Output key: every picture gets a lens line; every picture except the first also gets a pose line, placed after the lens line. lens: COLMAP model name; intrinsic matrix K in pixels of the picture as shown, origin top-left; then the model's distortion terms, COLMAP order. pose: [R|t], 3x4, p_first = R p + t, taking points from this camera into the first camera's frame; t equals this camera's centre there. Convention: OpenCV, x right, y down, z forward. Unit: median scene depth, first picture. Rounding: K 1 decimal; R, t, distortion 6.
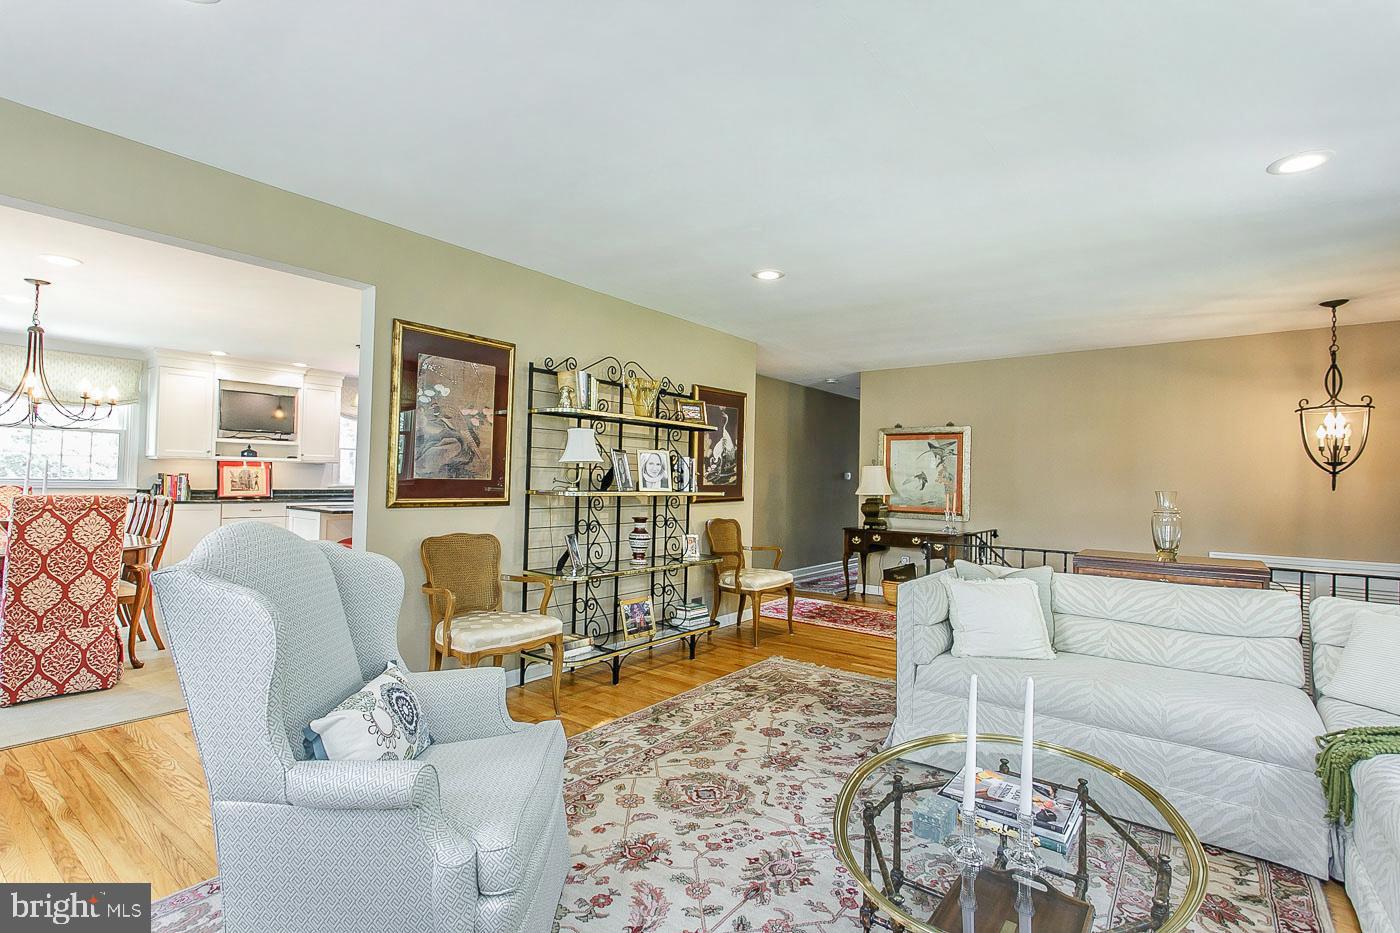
lens RADIAL K [[661.0, 0, 692.7], [0, 661.0, 465.7], [0, 0, 1]] dist [0.000928, 0.000011]
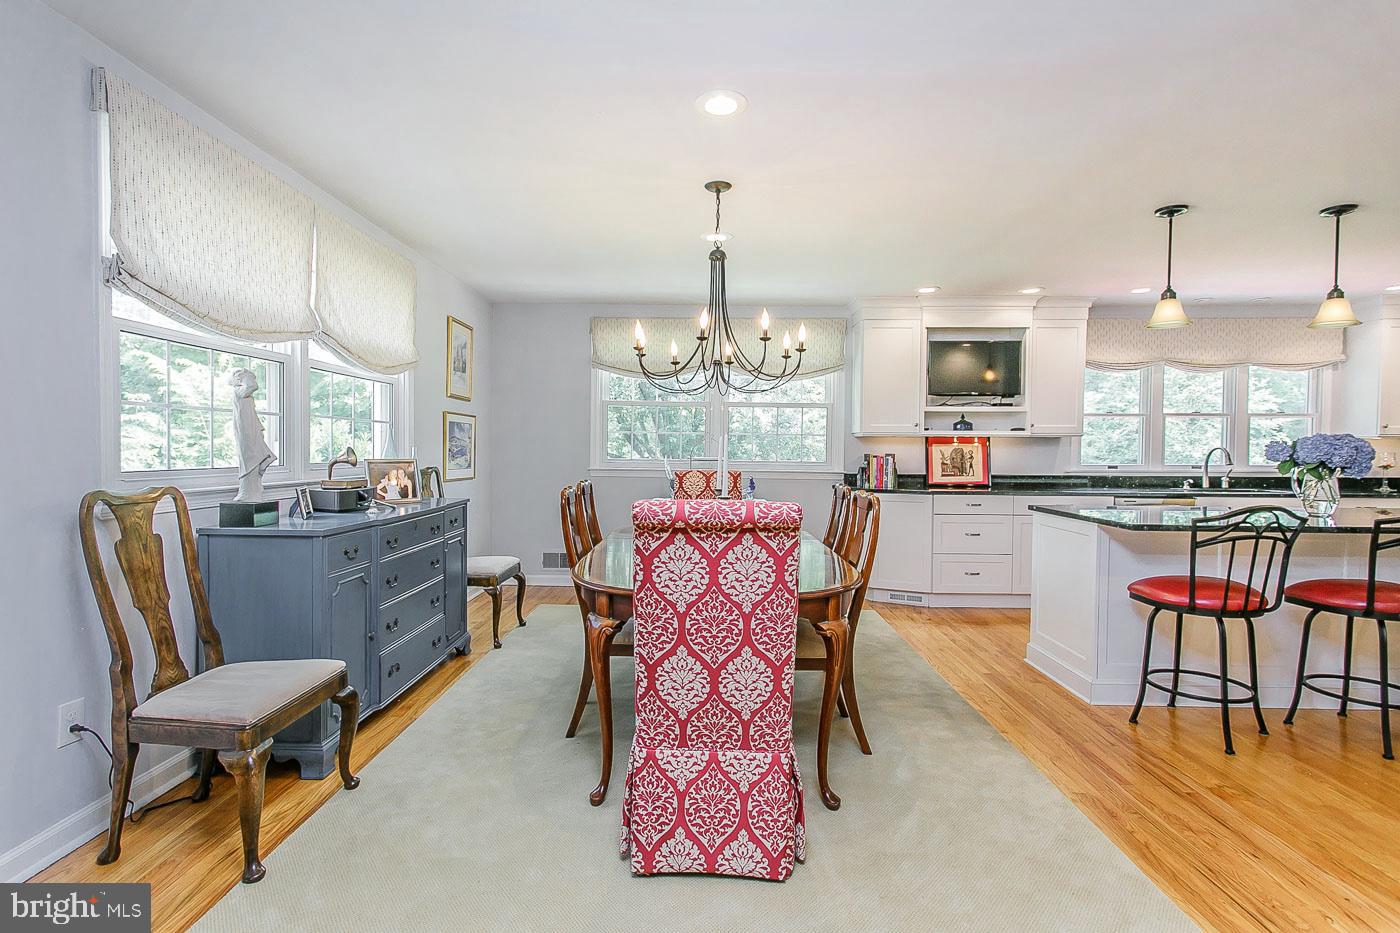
lens RADIAL K [[661.0, 0, 692.7], [0, 661.0, 465.7], [0, 0, 1]] dist [0.000928, 0.000011]
pose [[0.588517, 0.006009, -0.808463, -0.274046], [0.021619, 0.999498, 0.023167, 0.002486], [0.808196, -0.031113, 0.588091, 0.350443]]
